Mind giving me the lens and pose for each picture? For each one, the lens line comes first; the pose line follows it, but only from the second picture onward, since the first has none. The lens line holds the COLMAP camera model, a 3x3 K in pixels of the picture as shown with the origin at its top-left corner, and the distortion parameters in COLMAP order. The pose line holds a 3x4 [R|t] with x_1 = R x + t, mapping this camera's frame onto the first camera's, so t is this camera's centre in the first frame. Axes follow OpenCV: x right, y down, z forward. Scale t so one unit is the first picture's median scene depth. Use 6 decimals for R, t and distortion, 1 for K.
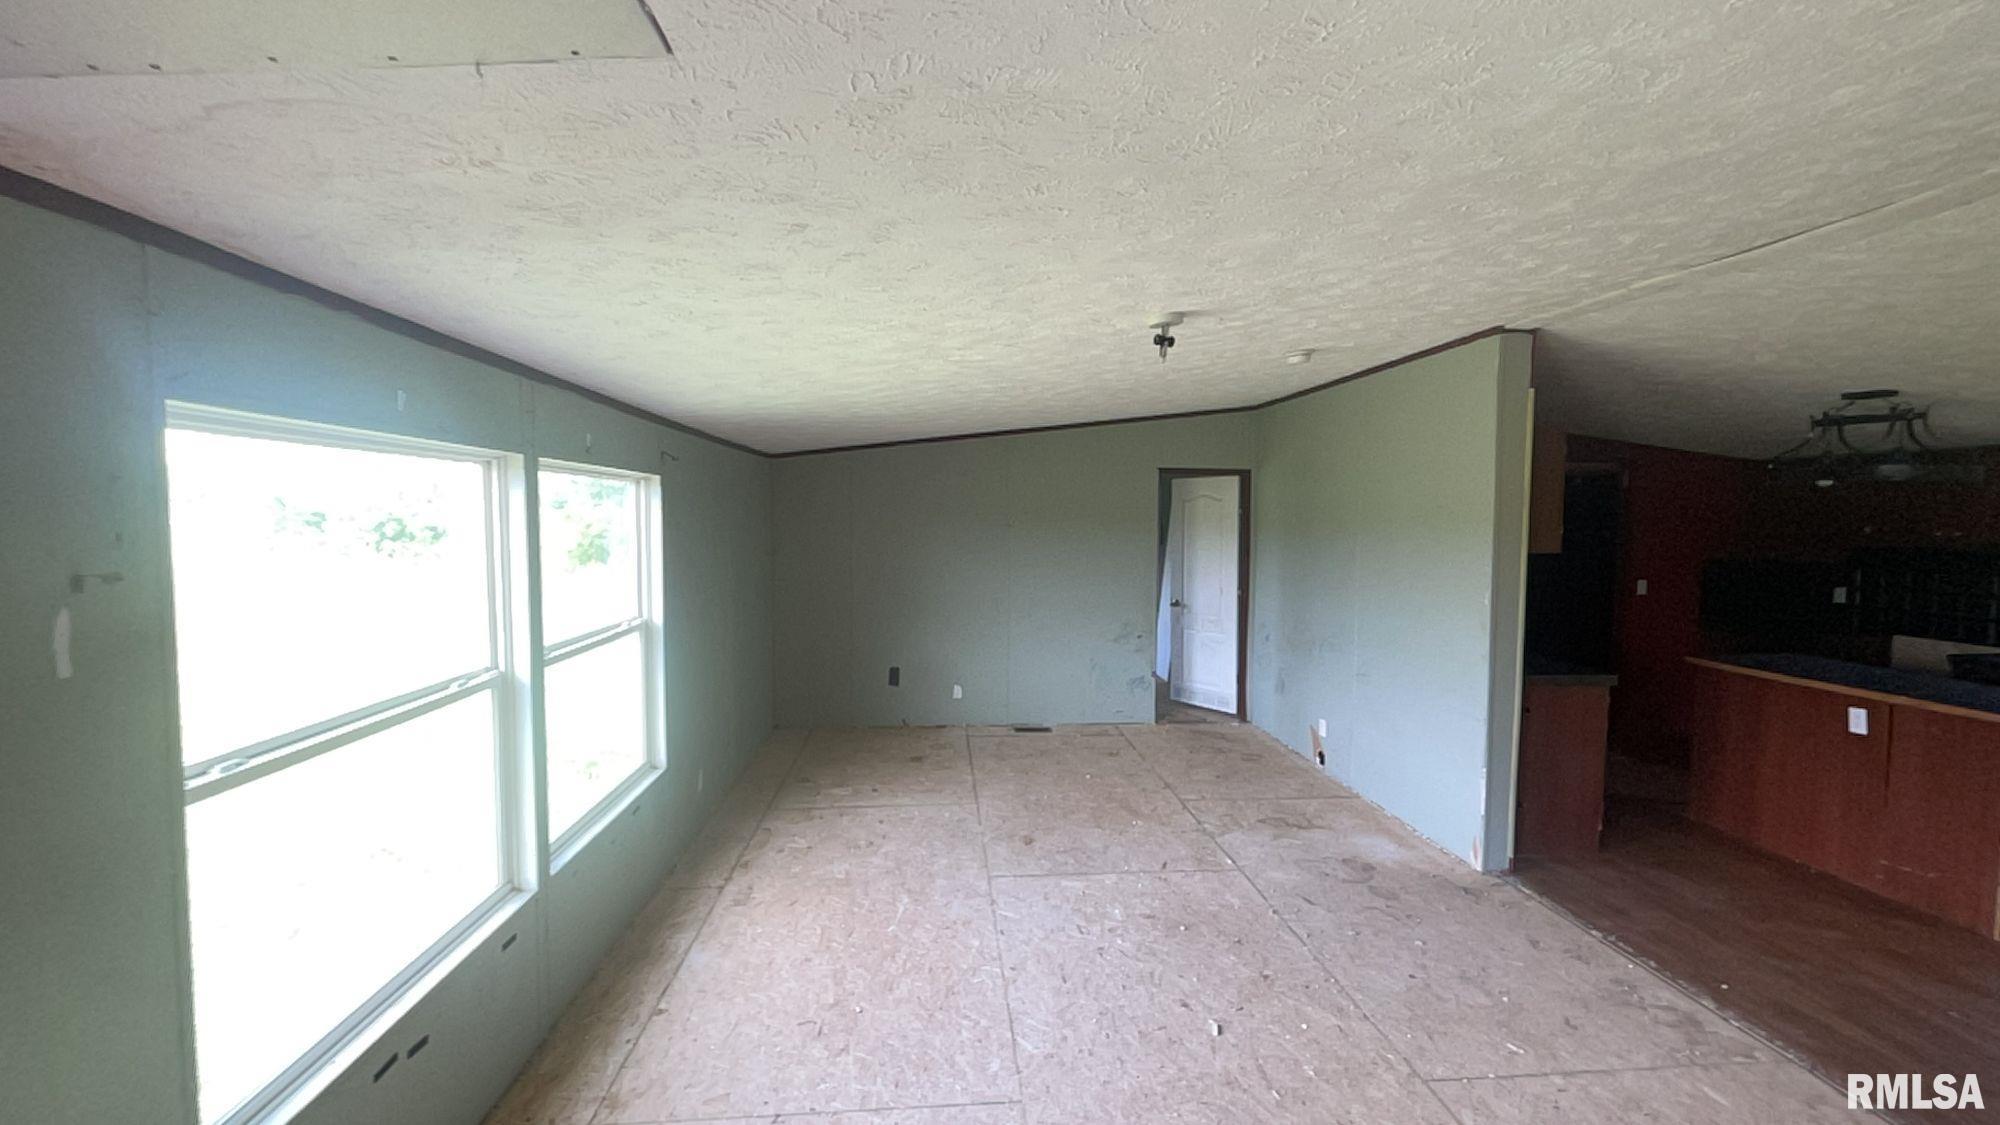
lens RADIAL K [[830.9, 0, 1009.6], [0, 830.9, 561.8], [0, 0, 1]] dist [-0.001279, -0.000242]
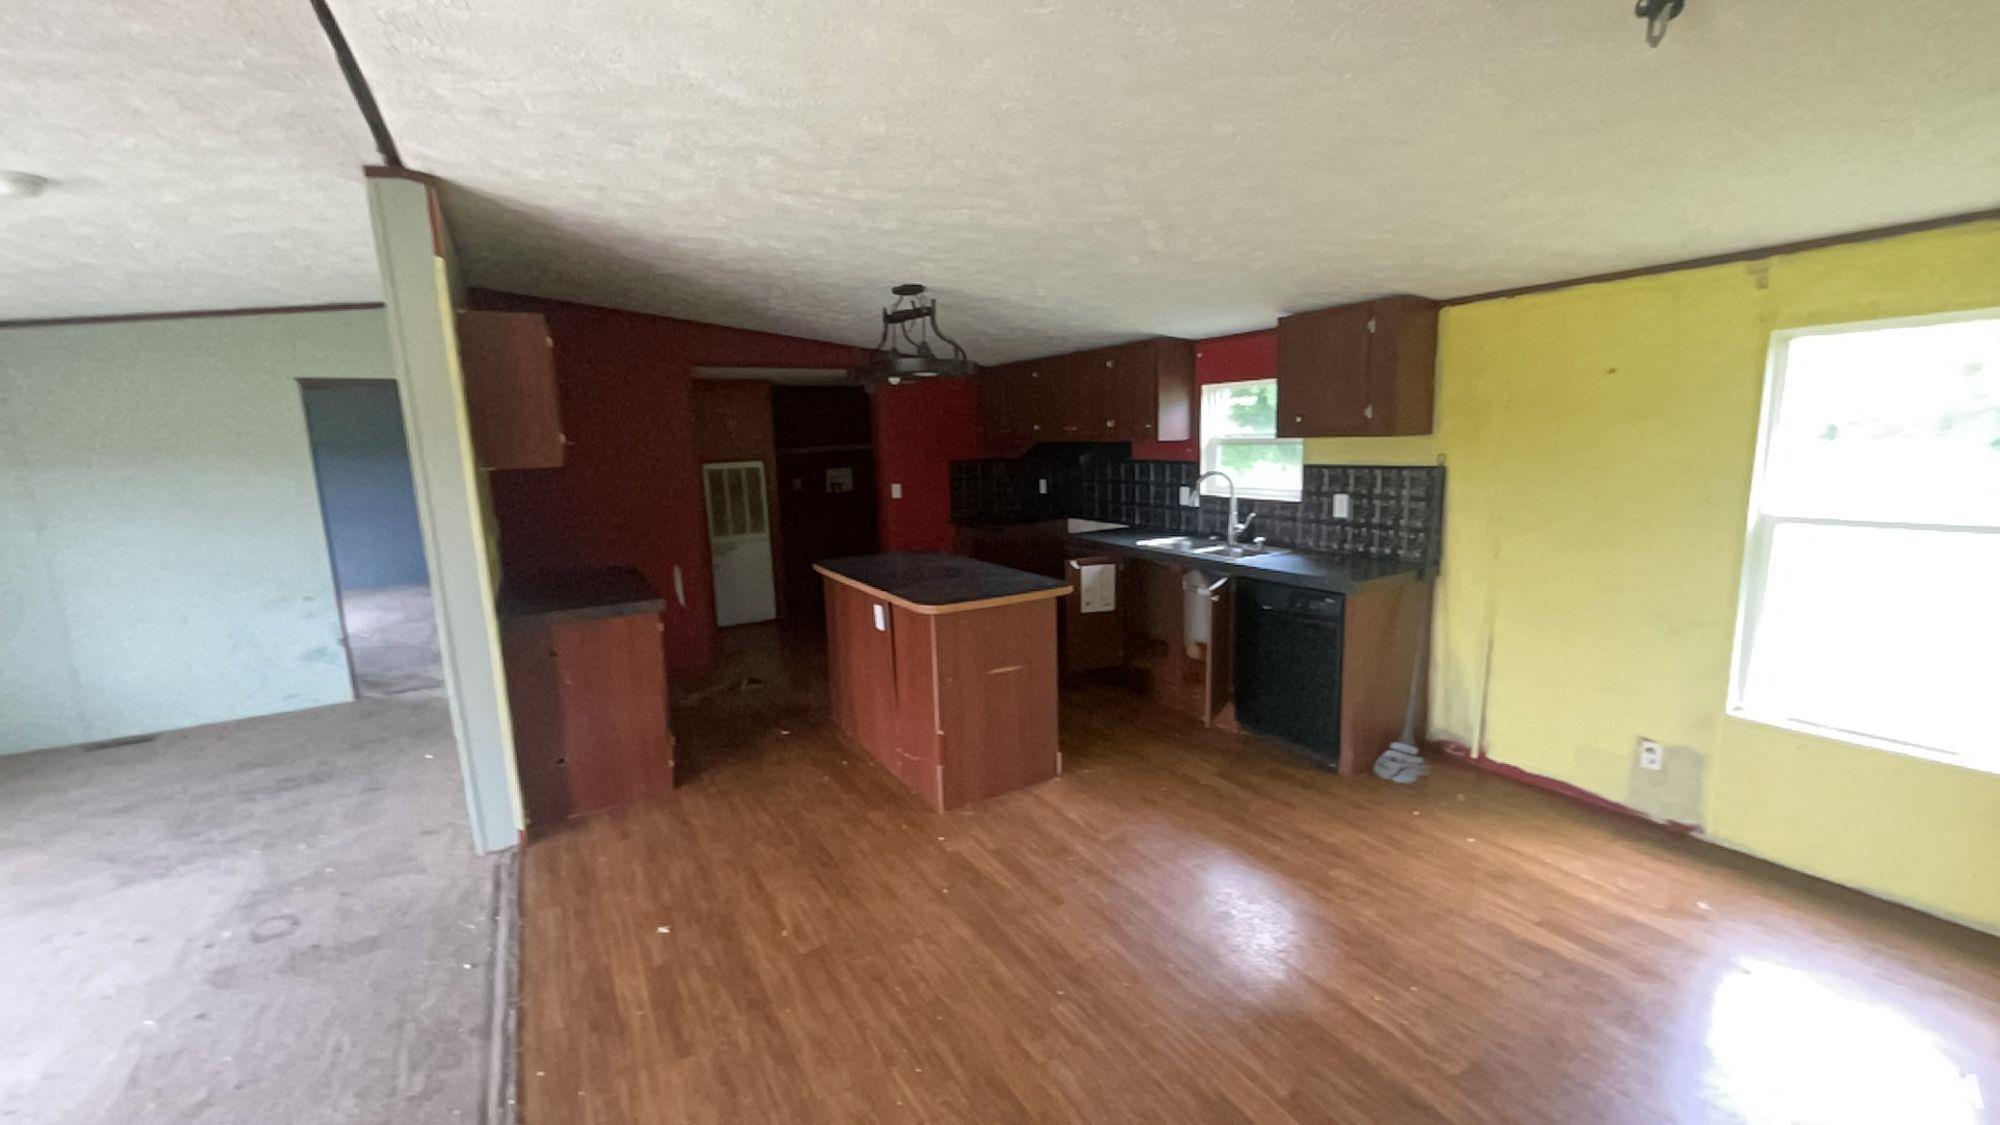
lens RADIAL K [[773.6, 0, 1010.3], [0, 773.6, 554.9], [0, 0, 1]] dist [0.000026, -0.000024]
pose [[0.893447, -0.106622, 0.436331, 0.729924], [0.066725, 0.992145, 0.105814, 0.027364], [-0.444186, -0.065425, 0.893543, 0.091783]]
